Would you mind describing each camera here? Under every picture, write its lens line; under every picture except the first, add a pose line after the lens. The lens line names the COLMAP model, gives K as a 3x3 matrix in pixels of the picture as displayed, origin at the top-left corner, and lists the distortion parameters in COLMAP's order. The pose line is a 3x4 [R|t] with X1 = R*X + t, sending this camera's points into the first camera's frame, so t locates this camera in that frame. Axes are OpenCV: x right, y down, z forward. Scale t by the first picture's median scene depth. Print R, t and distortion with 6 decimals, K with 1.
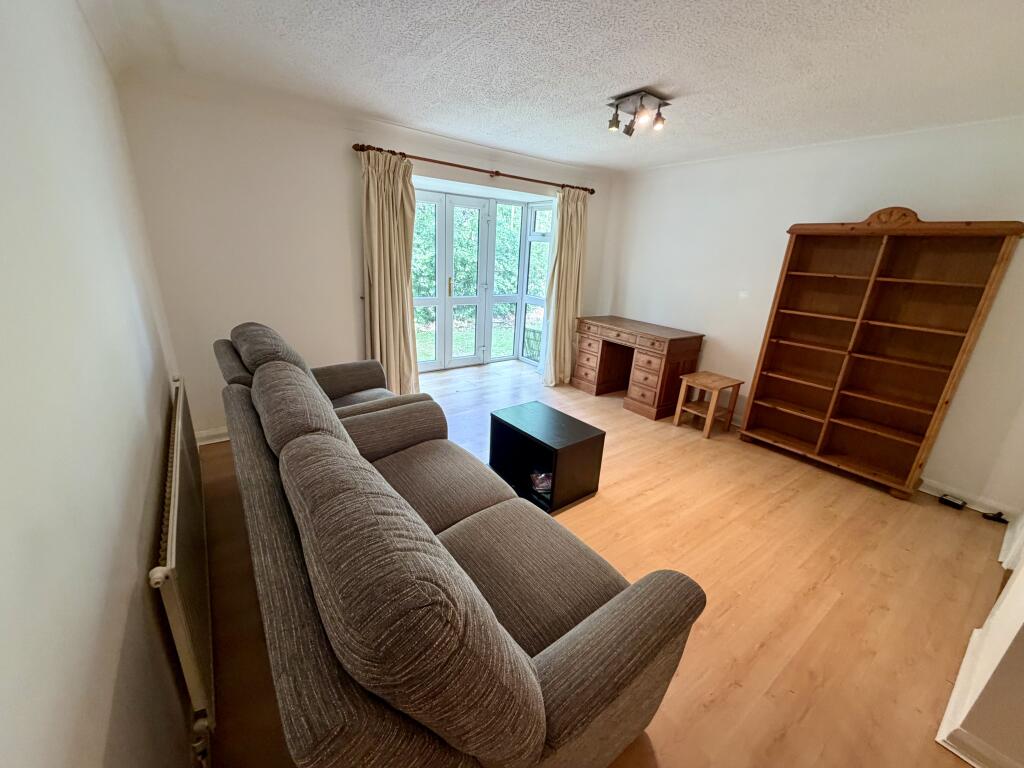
lens RADIAL K [[409.1, 0, 508.0], [0, 409.1, 381.6], [0, 0, 1]] dist [-0.000685, -0.000085]
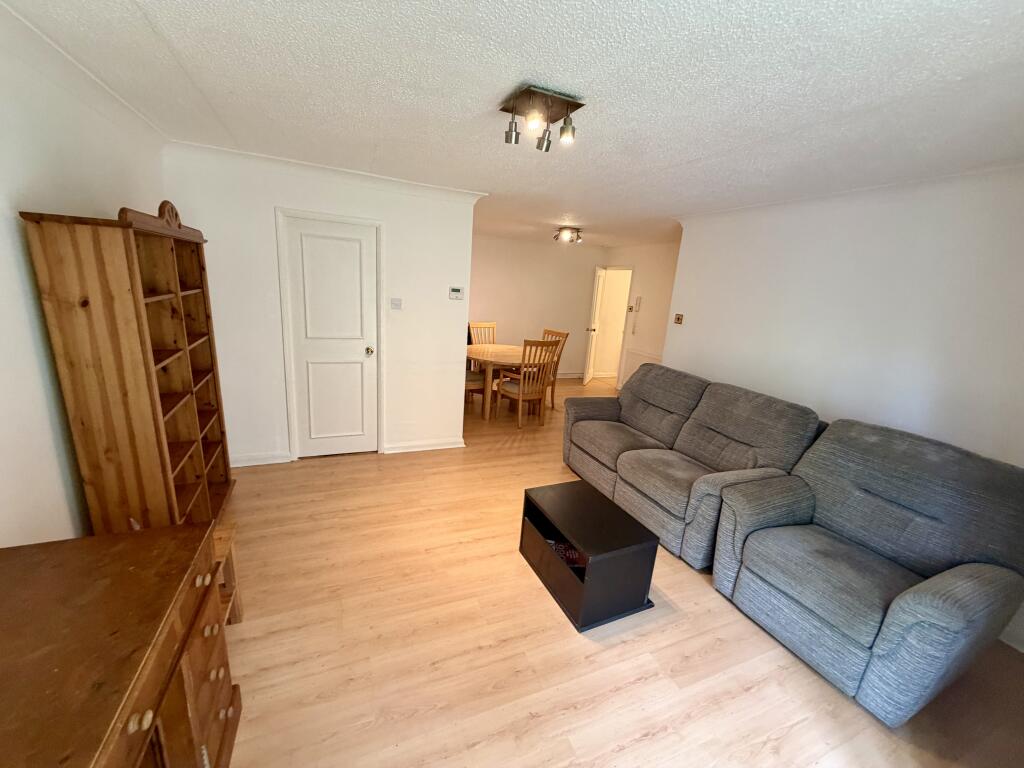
lens RADIAL K [[409.1, 0, 511.6], [0, 409.1, 386.8], [0, 0, 1]] dist [-0.000685, -0.000085]
pose [[-0.965685, -0.170942, 0.195528, 0.124061], [-0.036156, 0.834007, 0.550568, -0.573181], [-0.257187, 0.524606, -0.811568, 1.613024]]
